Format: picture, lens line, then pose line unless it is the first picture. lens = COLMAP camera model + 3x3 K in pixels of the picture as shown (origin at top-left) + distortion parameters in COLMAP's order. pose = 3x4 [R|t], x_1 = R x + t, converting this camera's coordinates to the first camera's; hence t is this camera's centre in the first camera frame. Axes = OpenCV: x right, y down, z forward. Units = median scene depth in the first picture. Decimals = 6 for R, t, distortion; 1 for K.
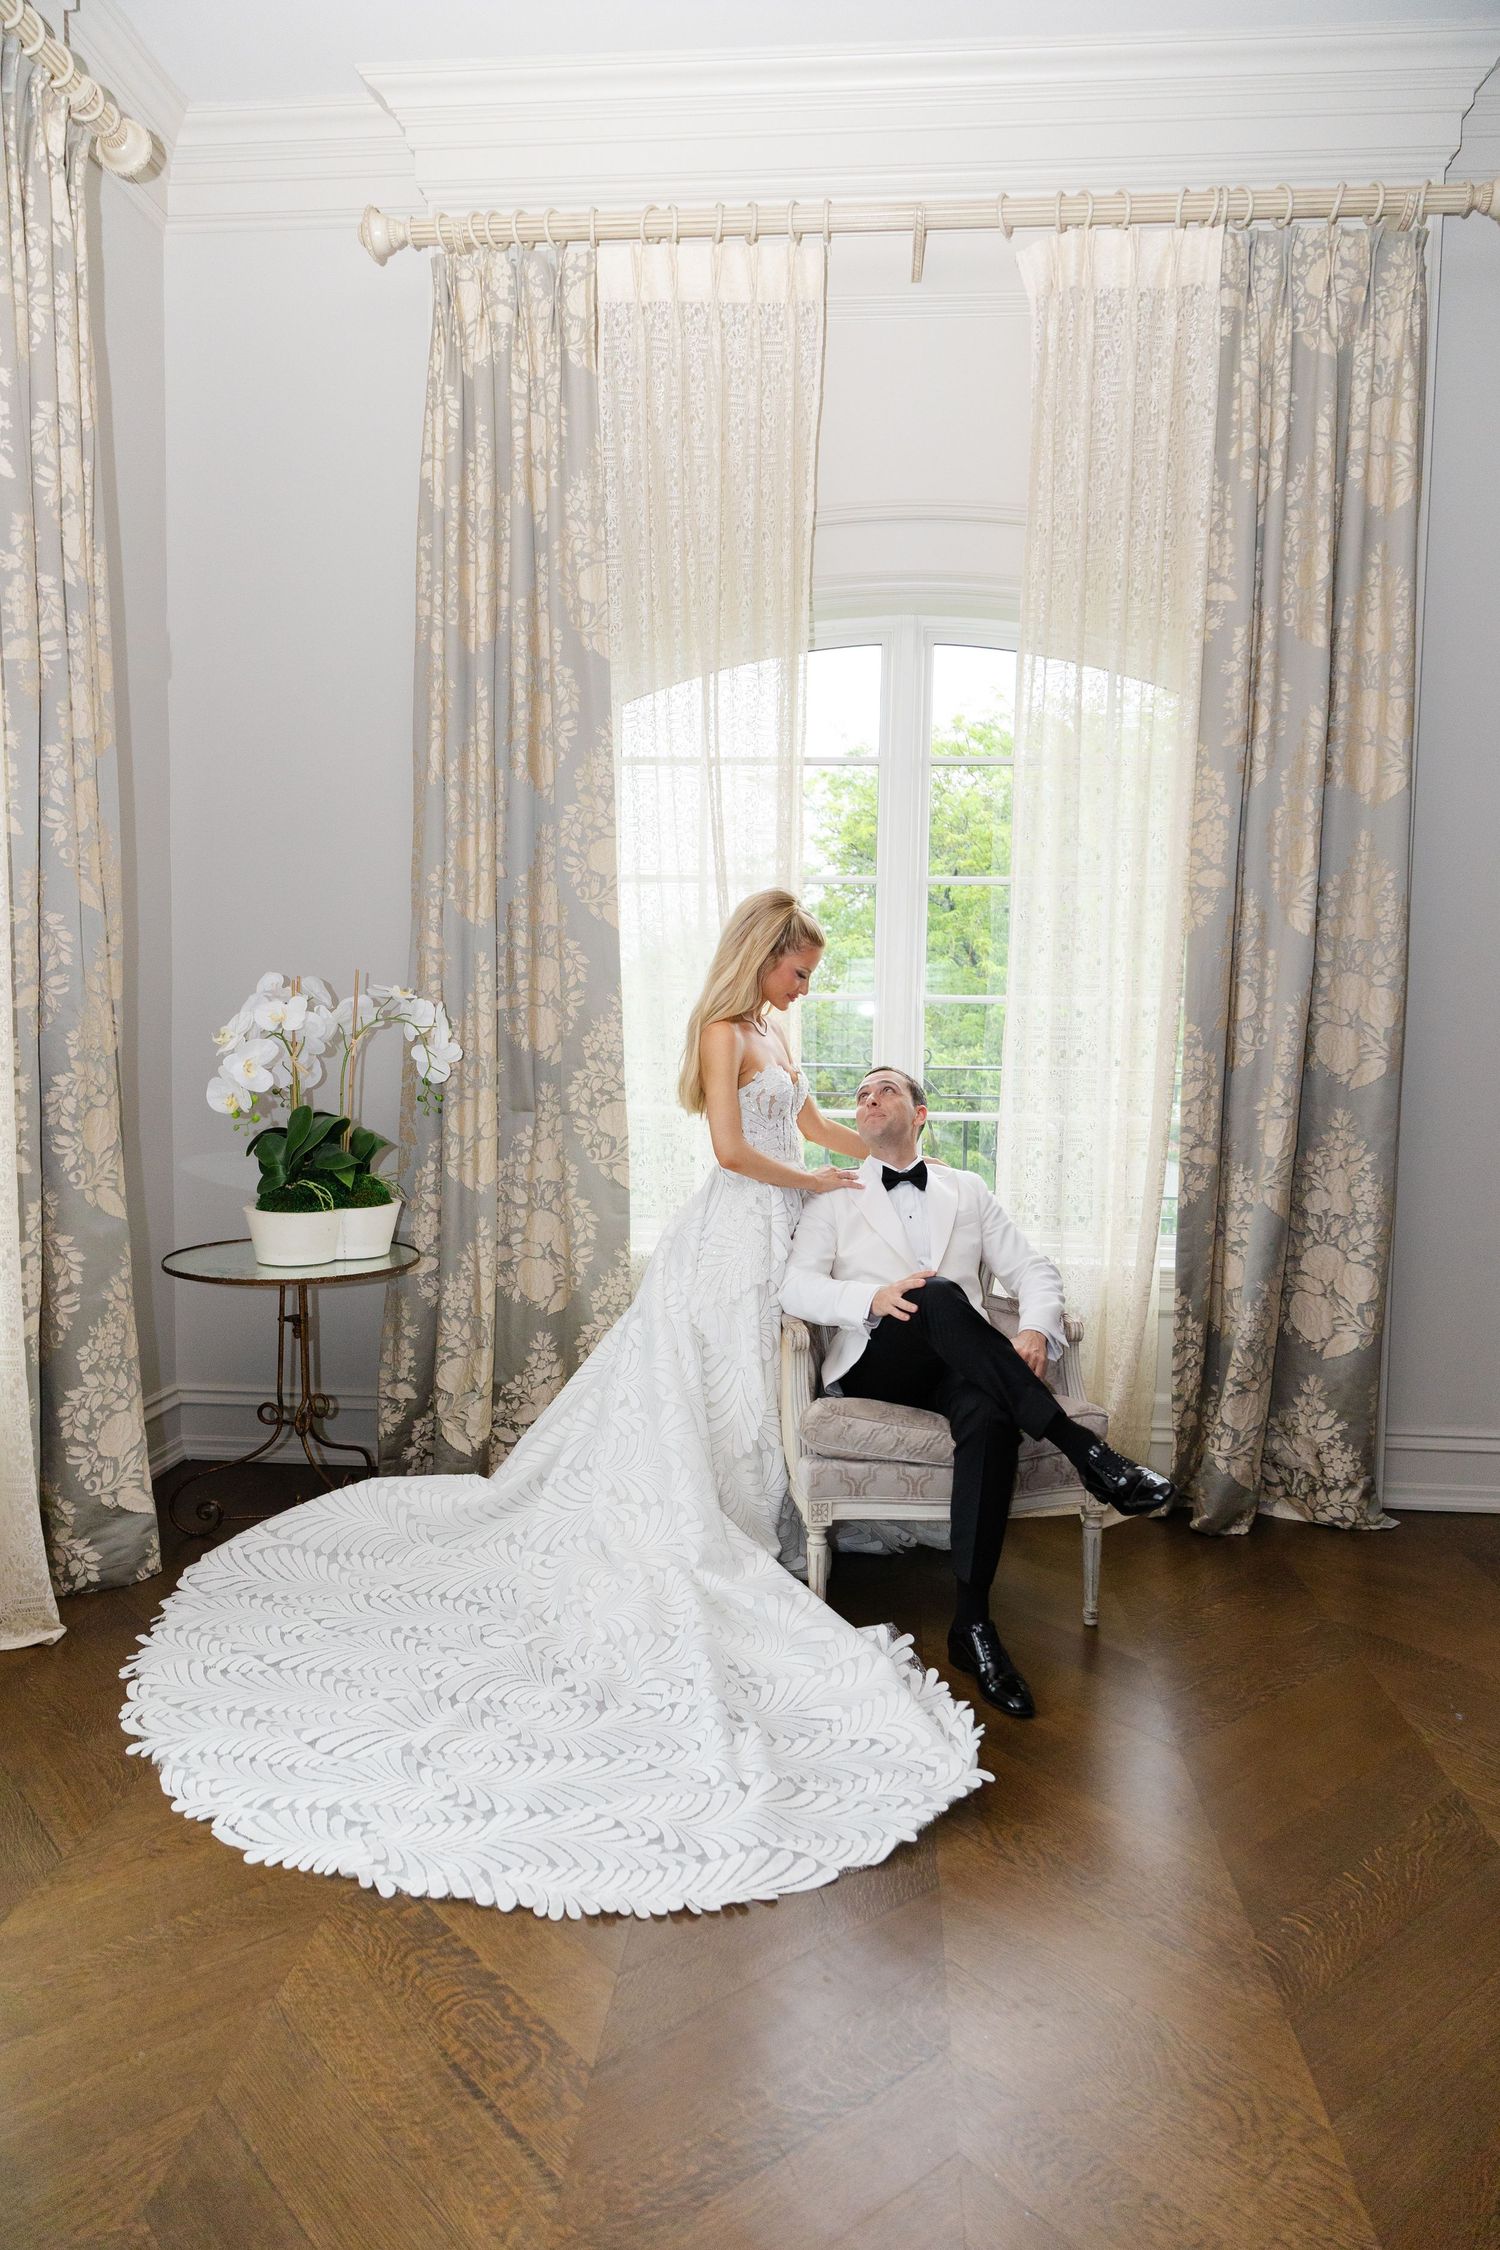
lens RADIAL K [[1482.2, 0, 762.9], [0, 1482.2, 1129.9], [0, 0, 1]] dist [0.008851, -0.005665]
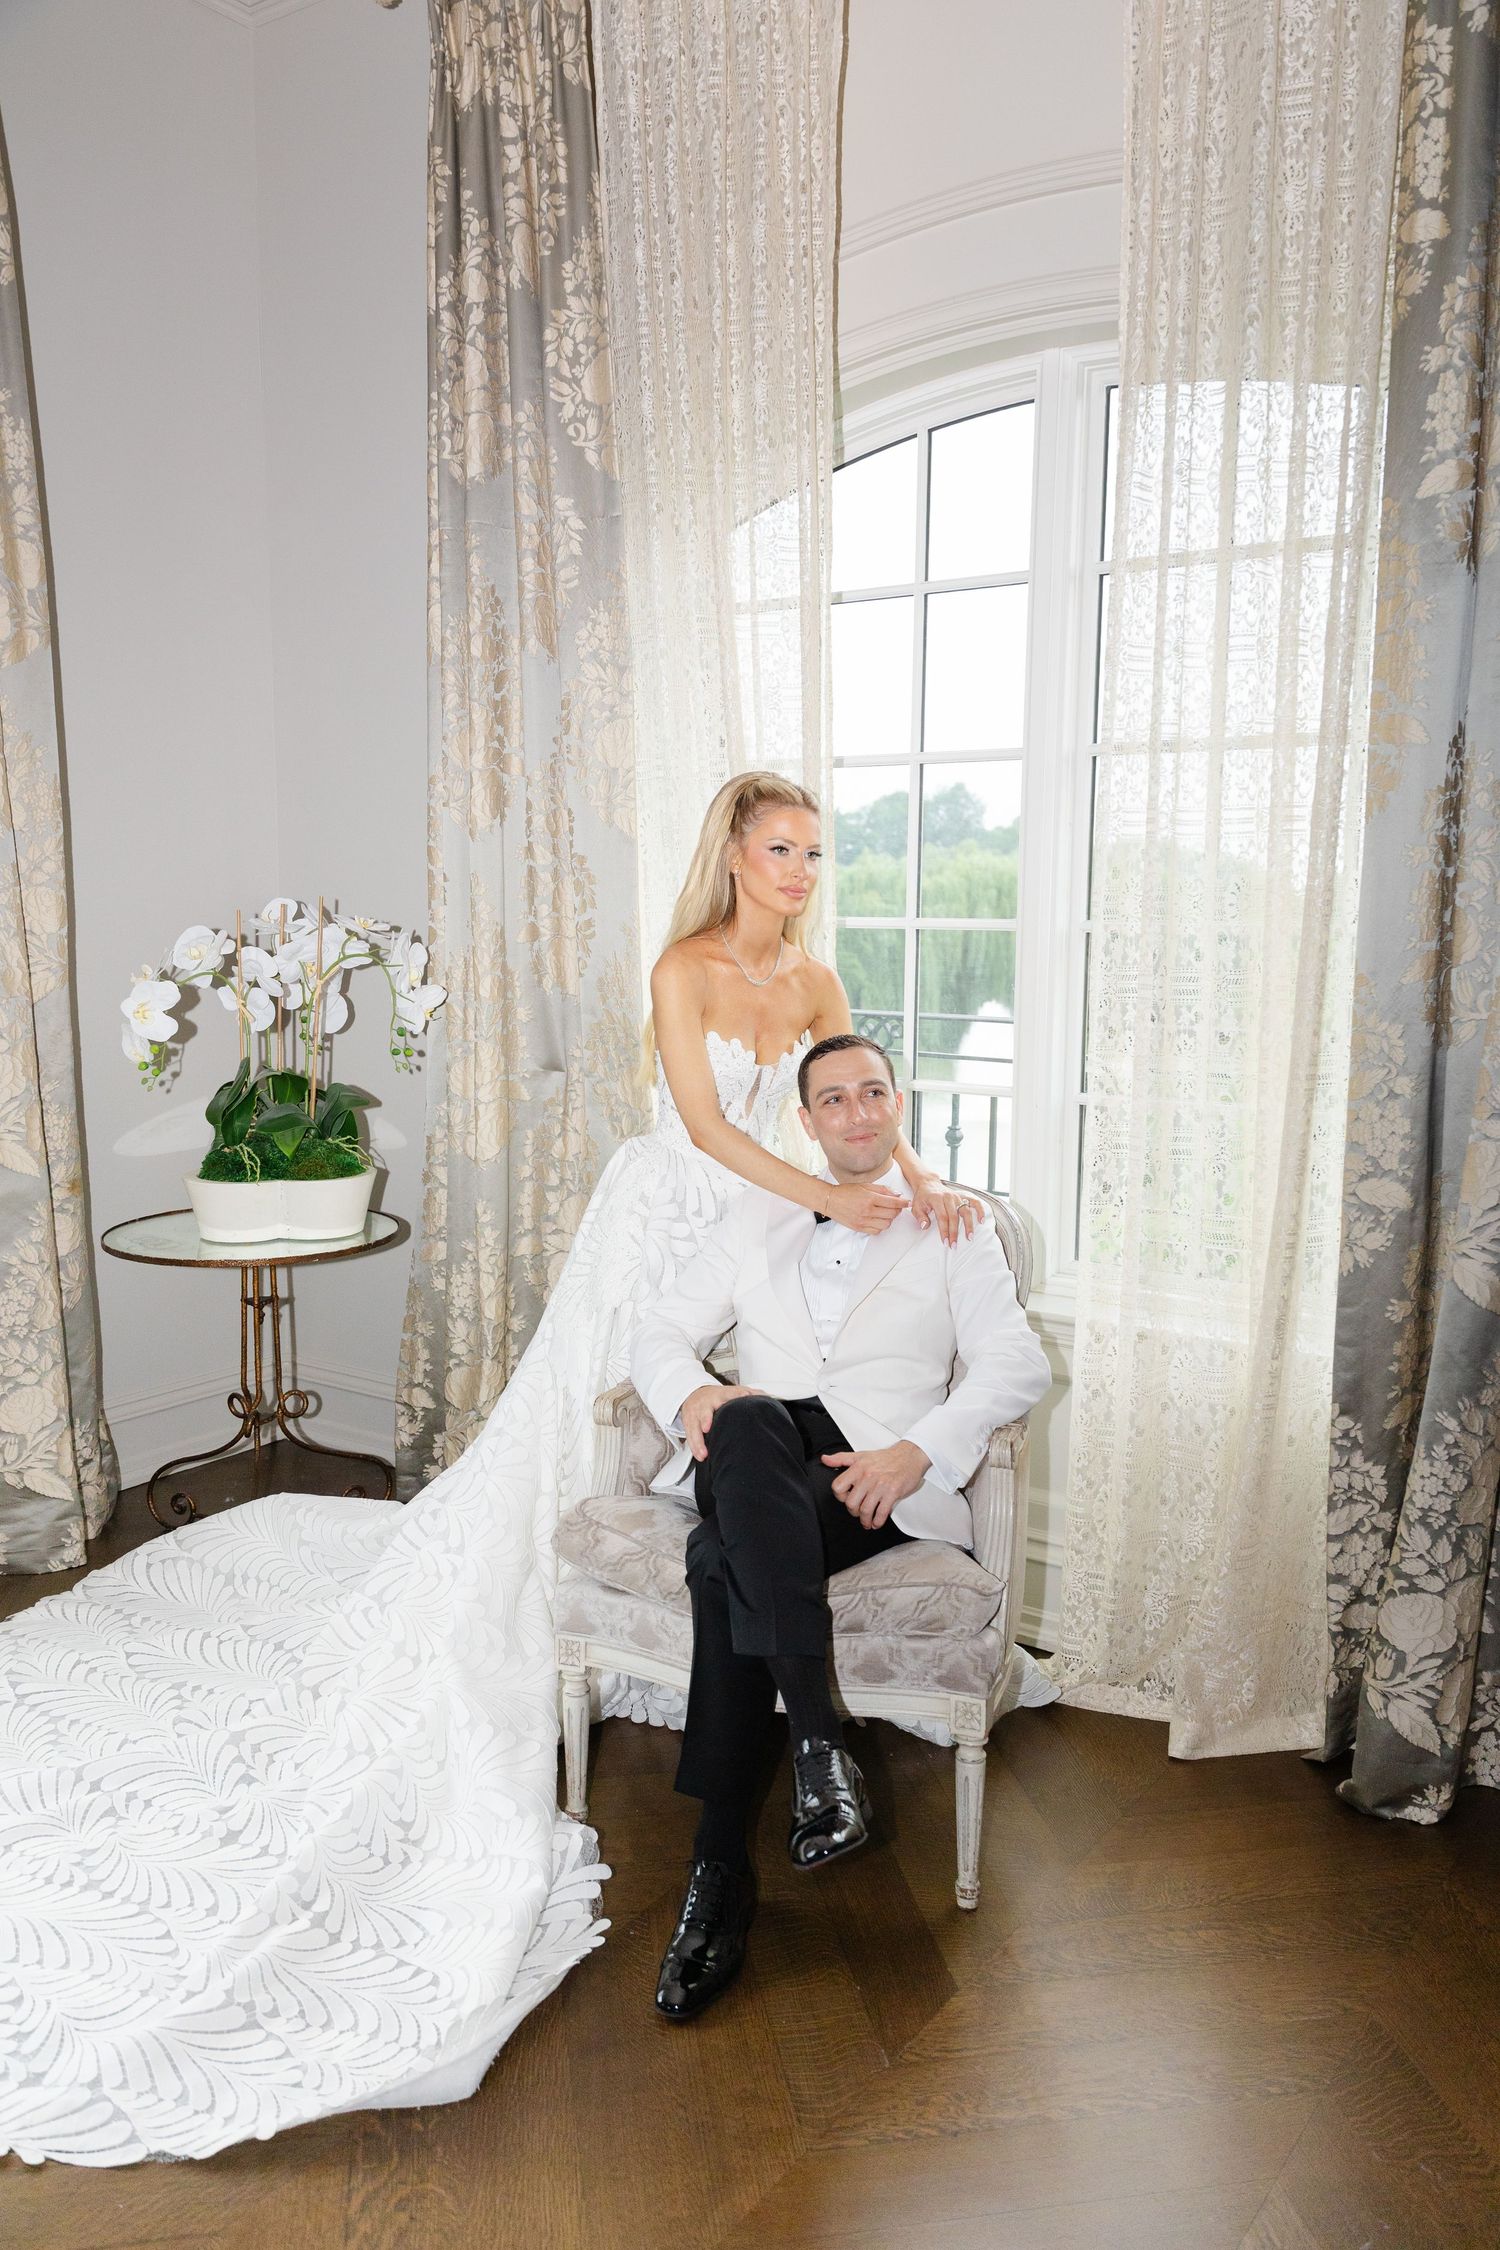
lens RADIAL K [[1785.1, 0, 745.6], [0, 1785.1, 1132.9], [0, 0, 1]] dist [0.039214, -0.001521]
pose [[0.862240, 0.058629, -0.503096, 0.440244], [-0.035269, 0.997817, 0.055837, -0.038584], [0.505271, -0.030401, 0.862425, 0.238058]]
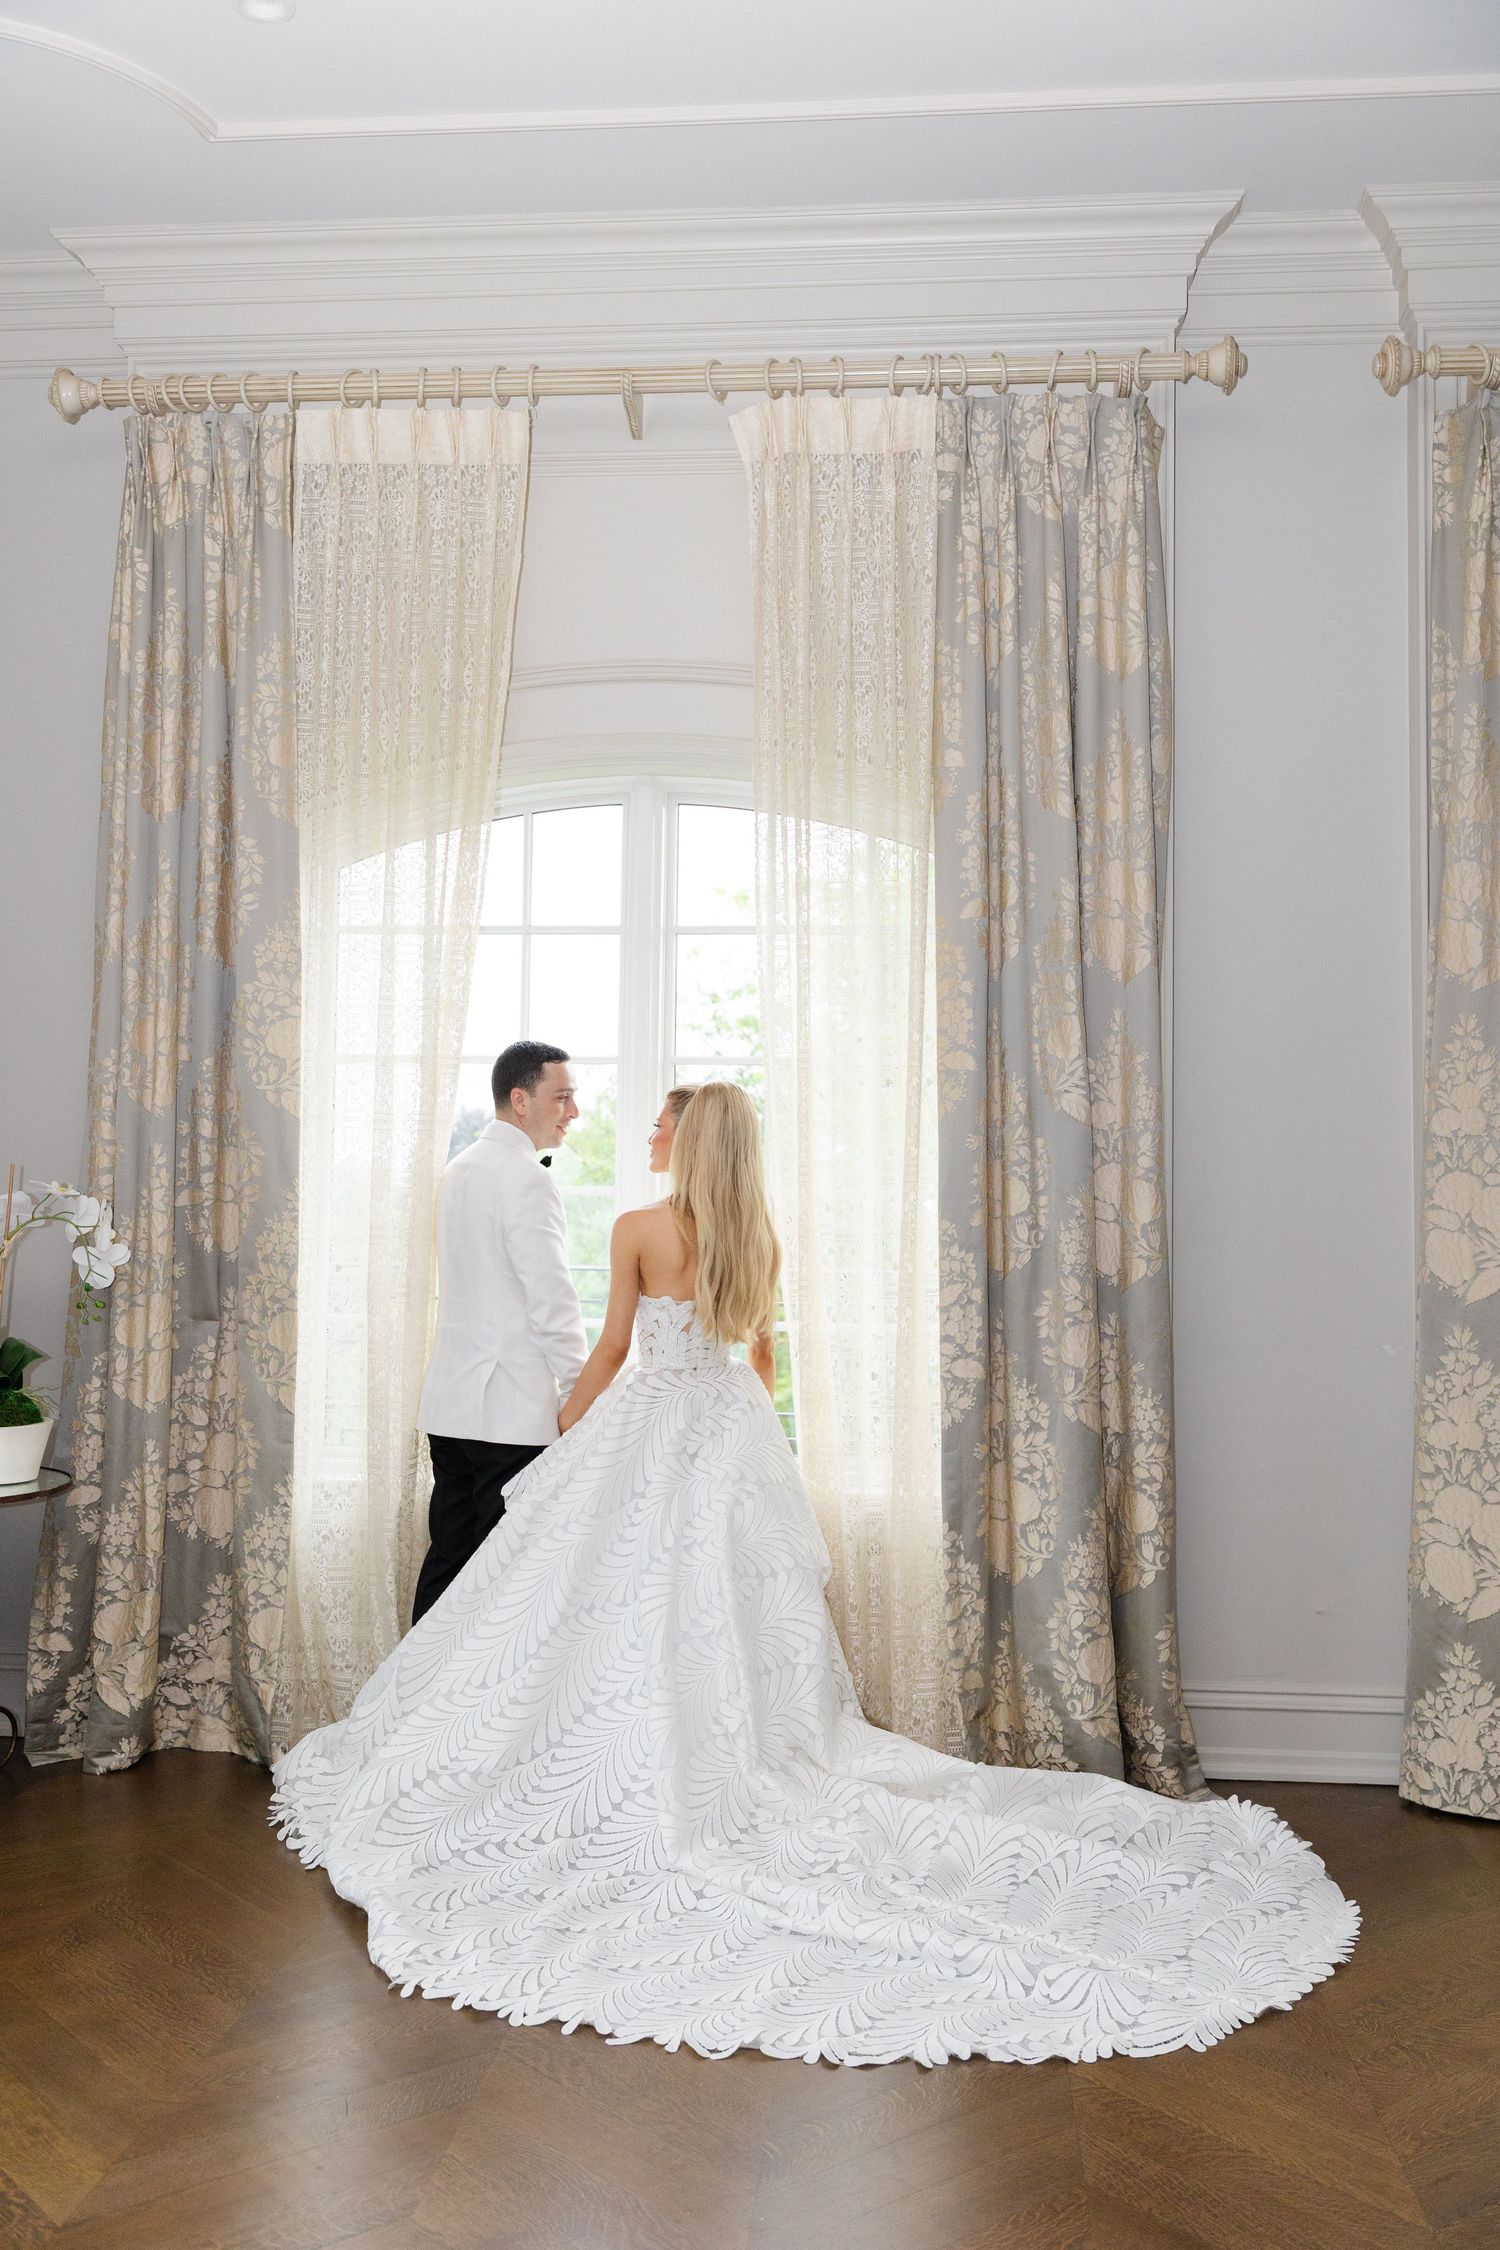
lens RADIAL K [[2065.2, 0, 734.3], [0, 2065.2, 1109.3], [0, 0, 1]] dist [0.022393, 0.000000]
pose [[0.999939, -0.002829, -0.010668, 0.180692], [0.001525, 0.992741, -0.120264, 0.012414], [0.010931, 0.120241, 0.992685, -0.261094]]
